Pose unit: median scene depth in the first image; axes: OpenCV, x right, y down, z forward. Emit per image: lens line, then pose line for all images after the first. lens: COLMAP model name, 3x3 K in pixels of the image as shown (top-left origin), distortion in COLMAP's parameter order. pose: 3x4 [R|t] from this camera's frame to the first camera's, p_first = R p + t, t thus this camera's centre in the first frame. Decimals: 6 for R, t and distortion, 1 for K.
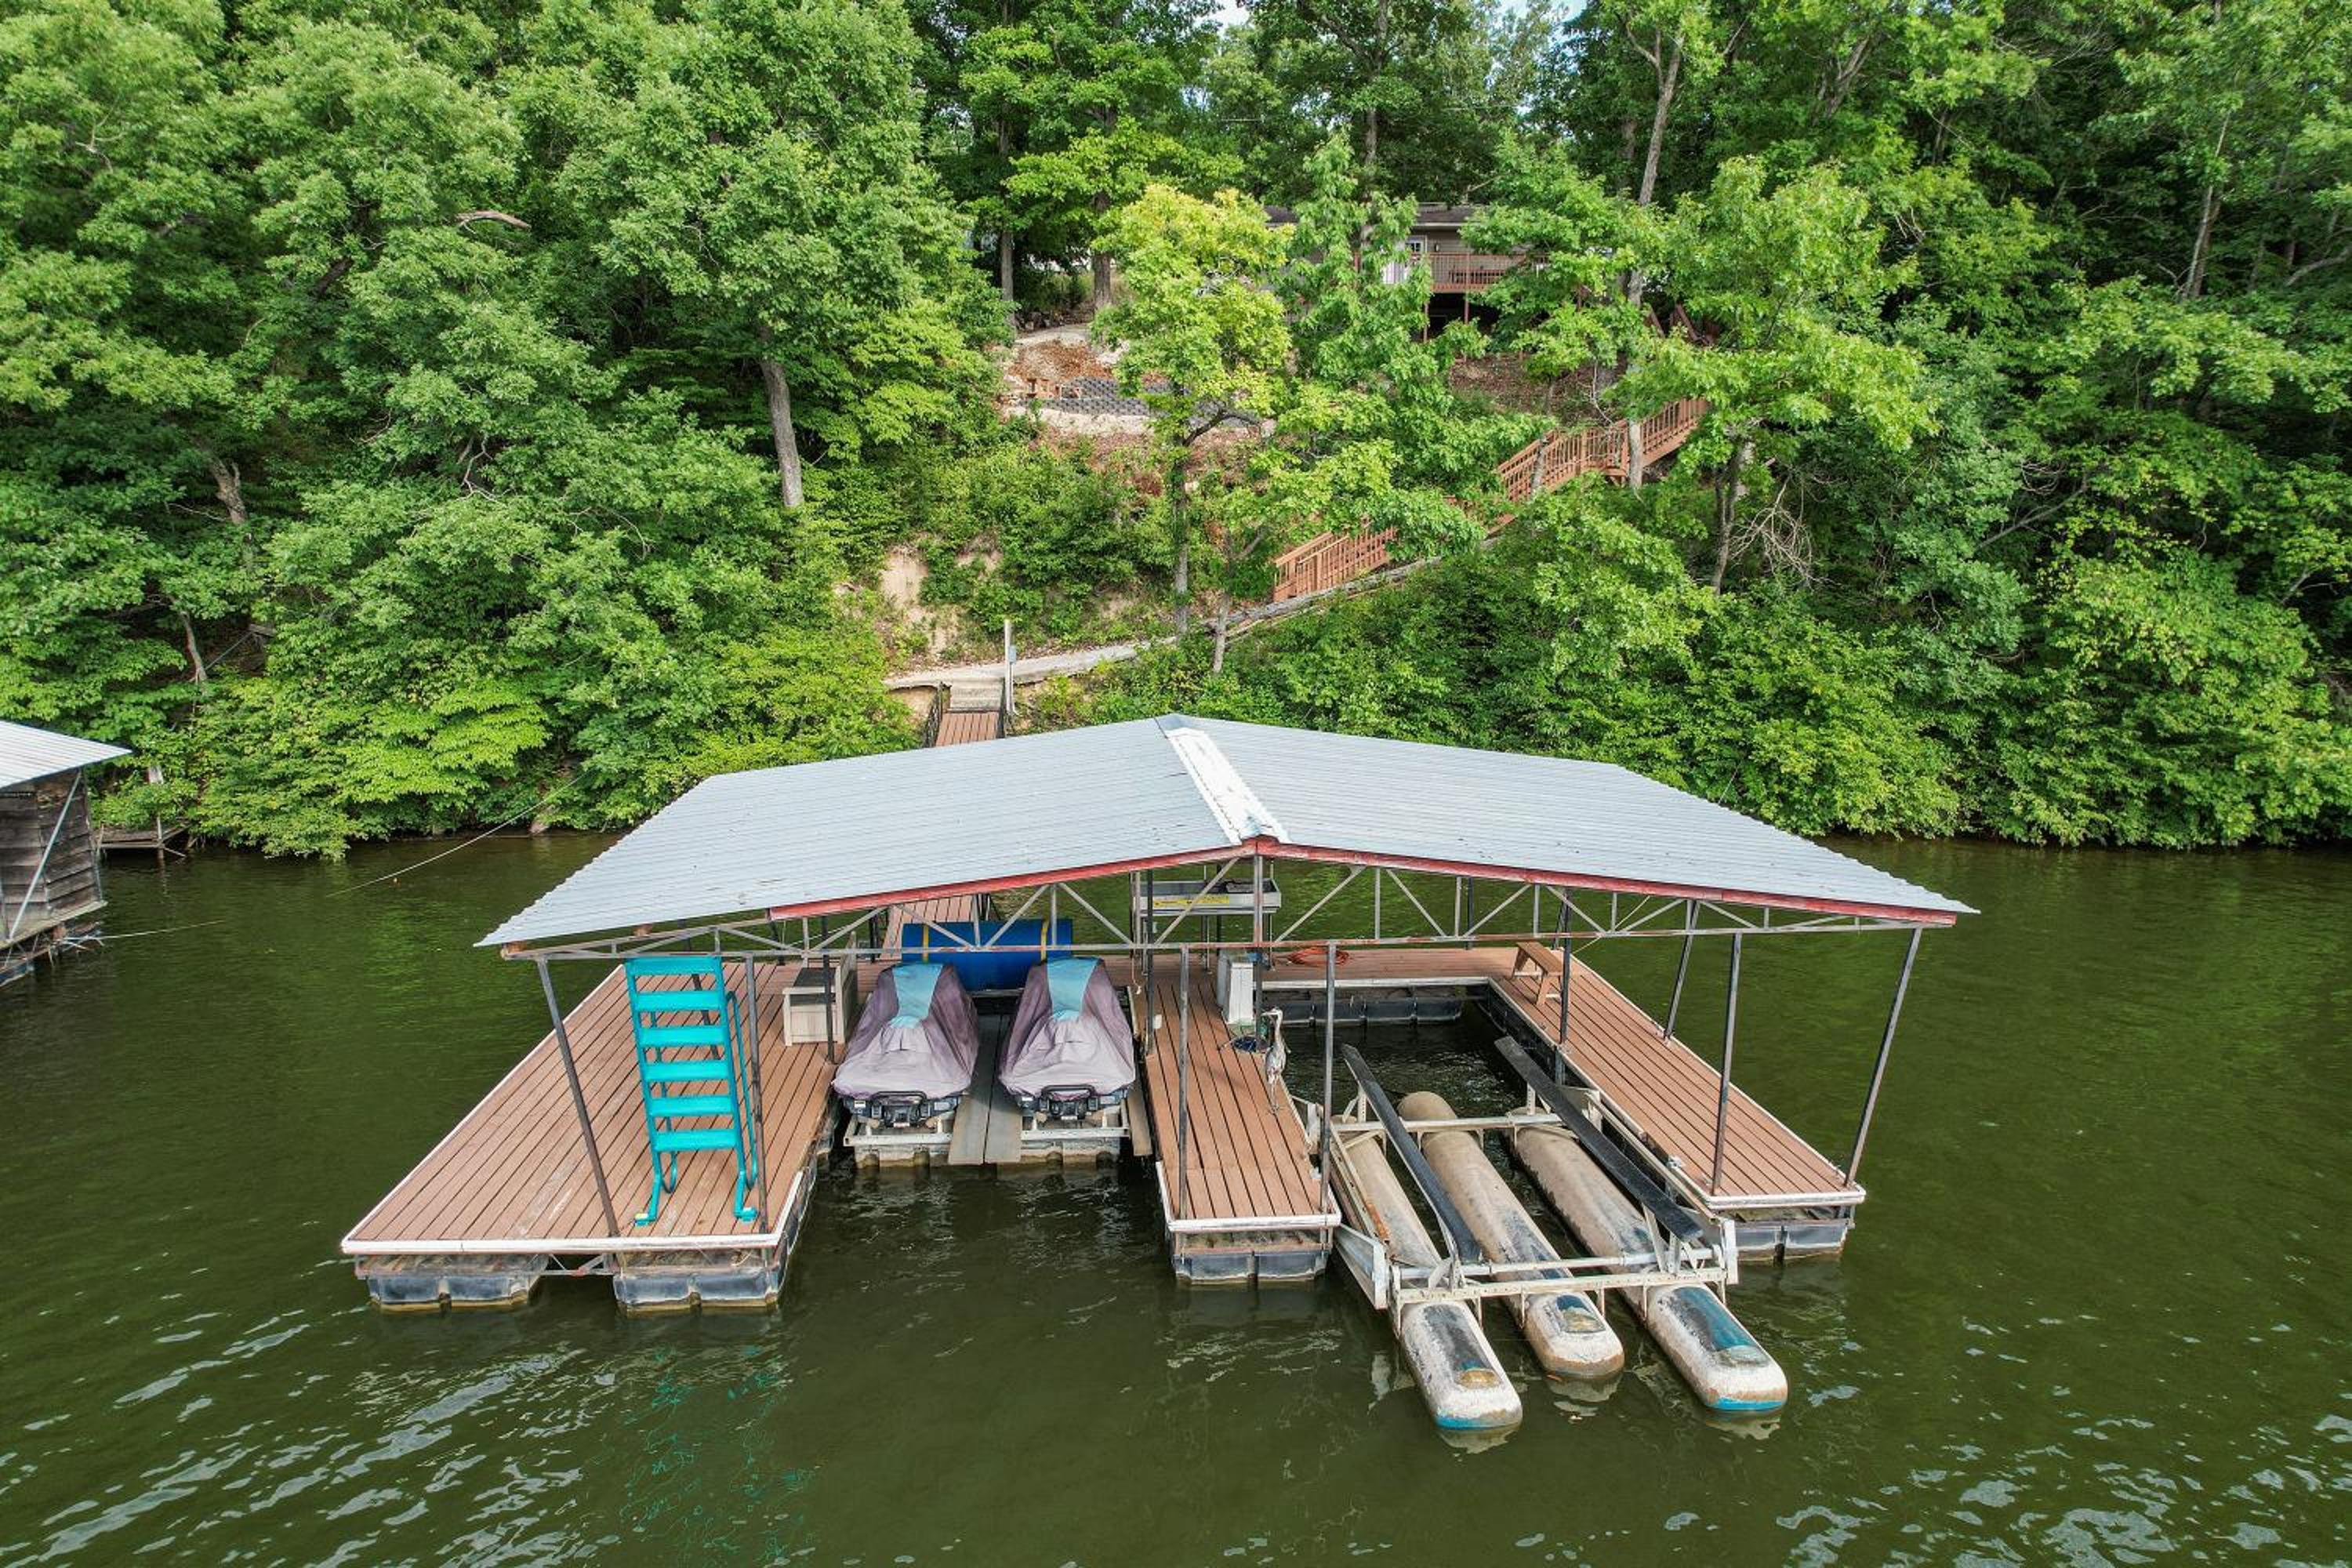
lens RADIAL K [[1503.5, 0, 1173.6], [0, 1503.5, 788.0], [0, 0, 1]] dist [-0.070996, 0.067420]
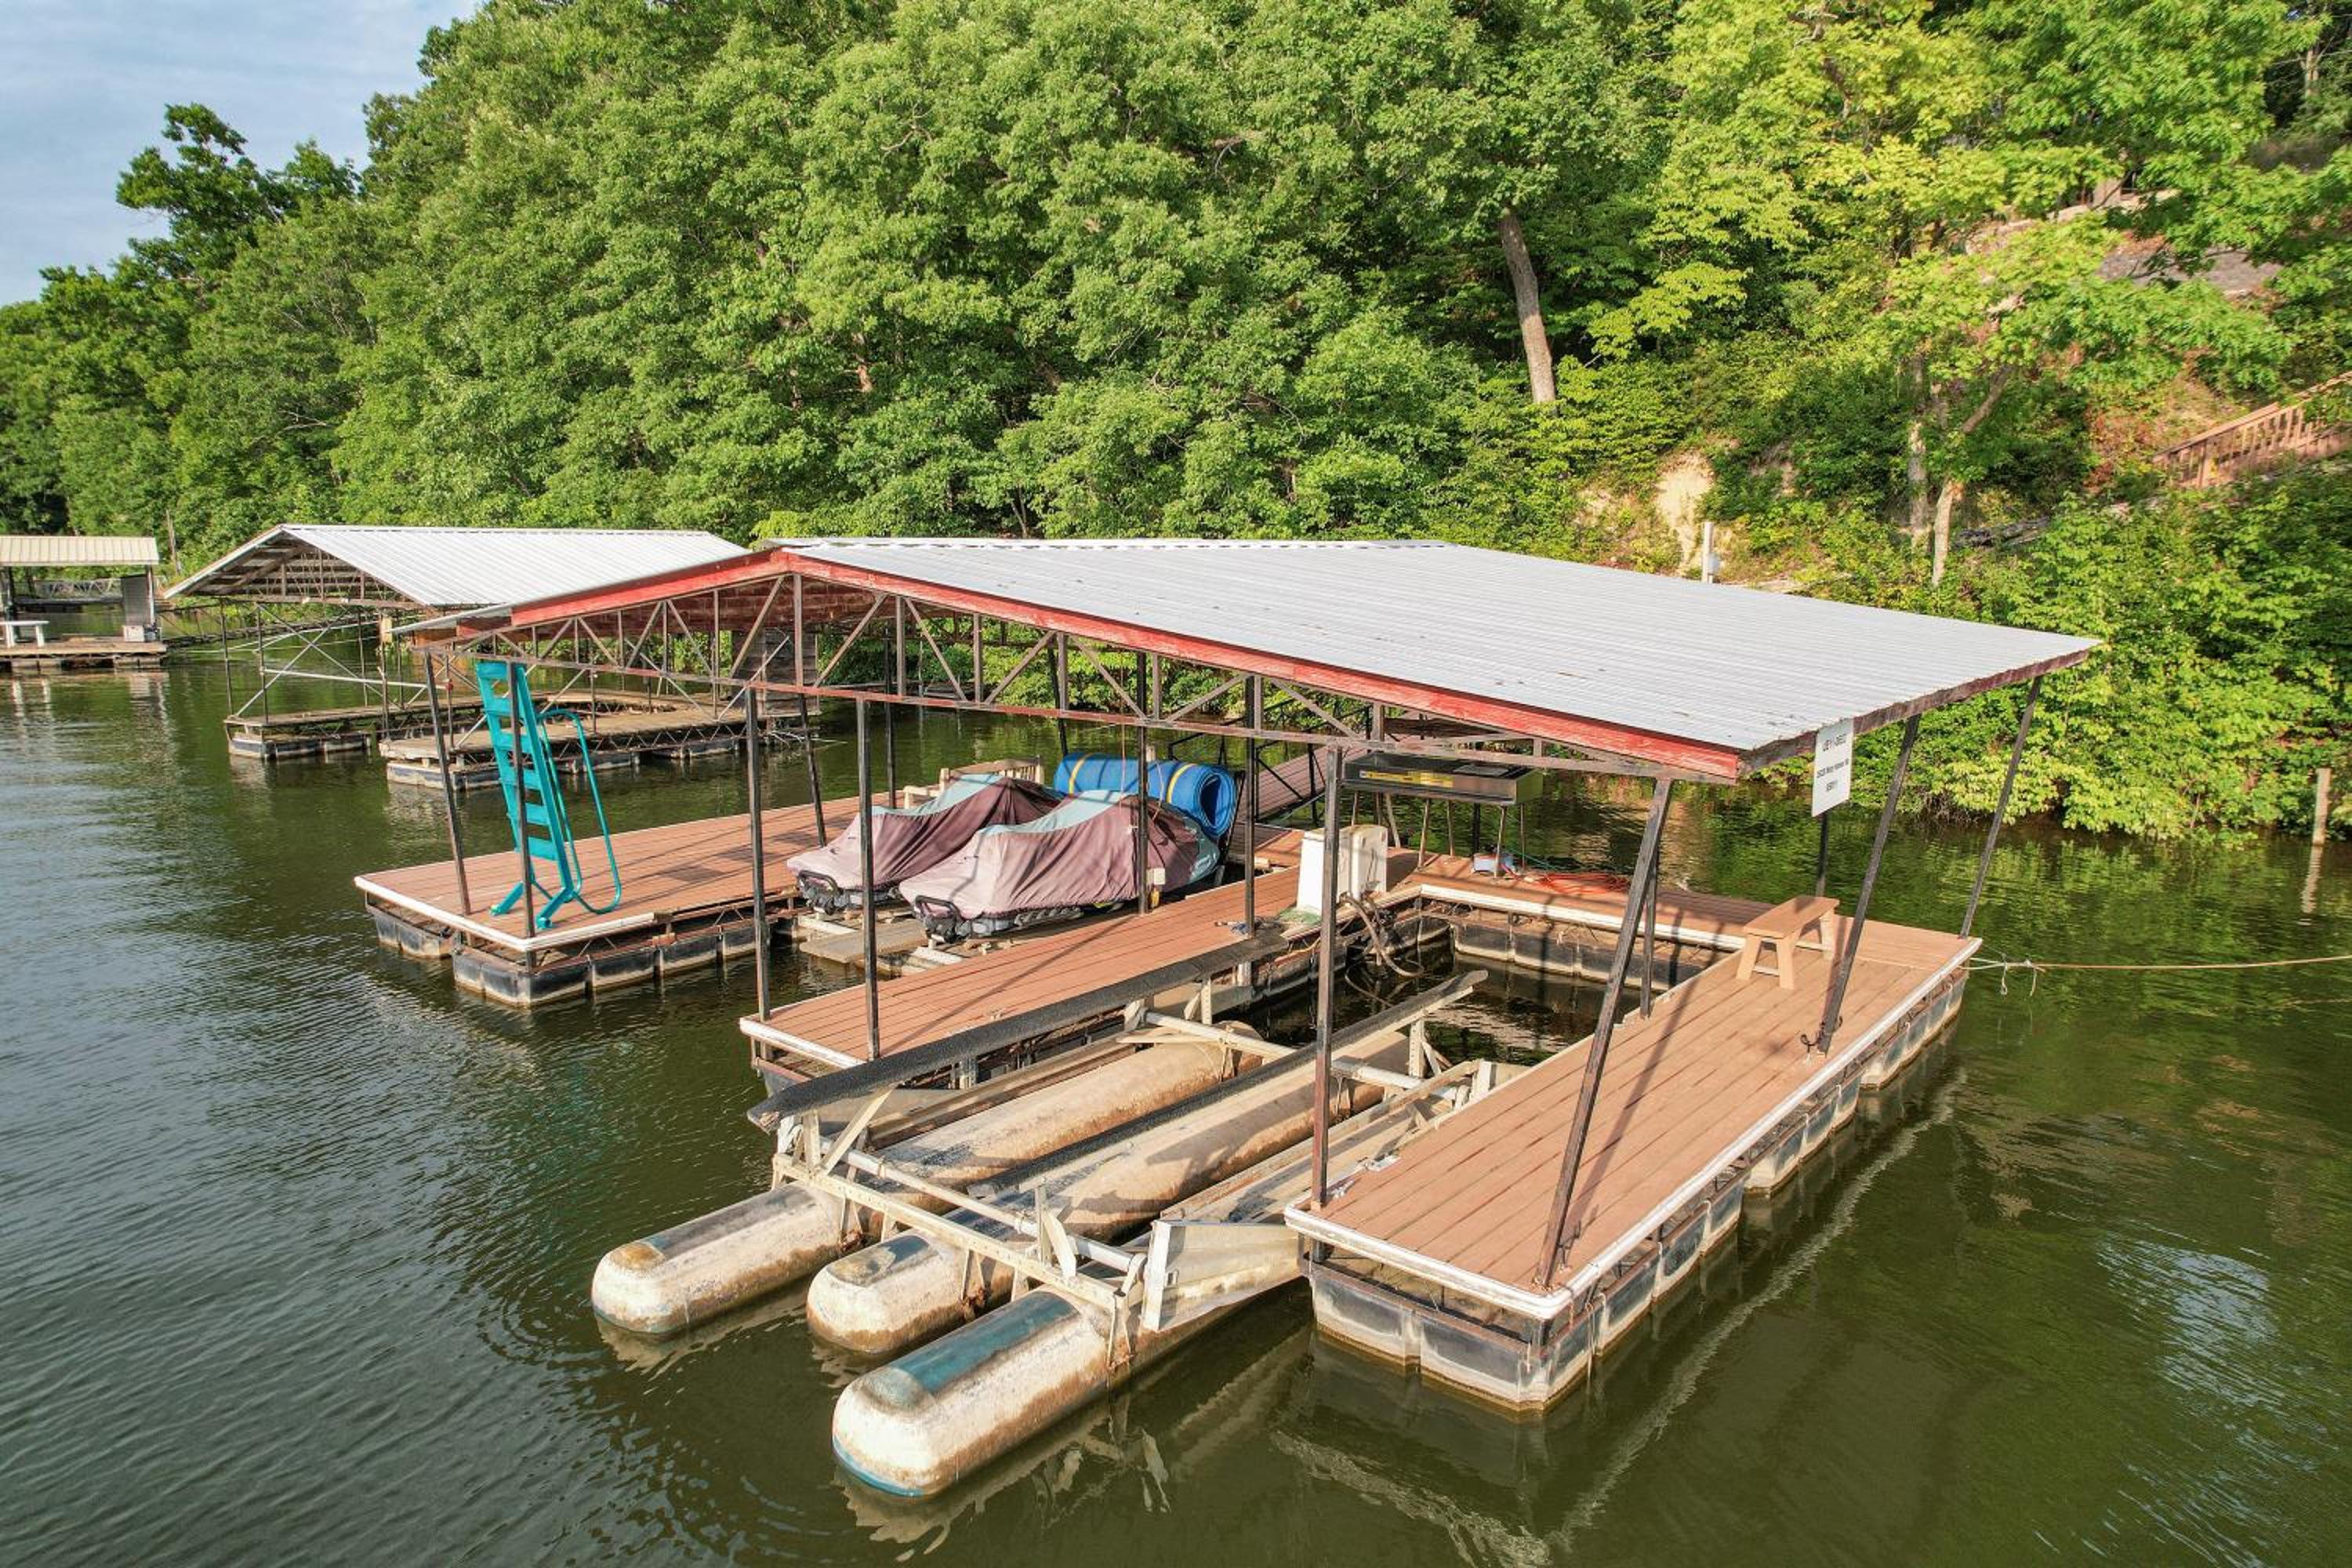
lens RADIAL K [[1503.5, 0, 1174.5], [0, 1503.5, 783.2], [0, 0, 1]] dist [-0.070996, 0.067420]
pose [[0.709432, 0.110356, -0.696080, 0.320785], [-0.116861, 0.992412, 0.038234, 0.042497], [0.695017, 0.054221, 0.716946, 0.244345]]
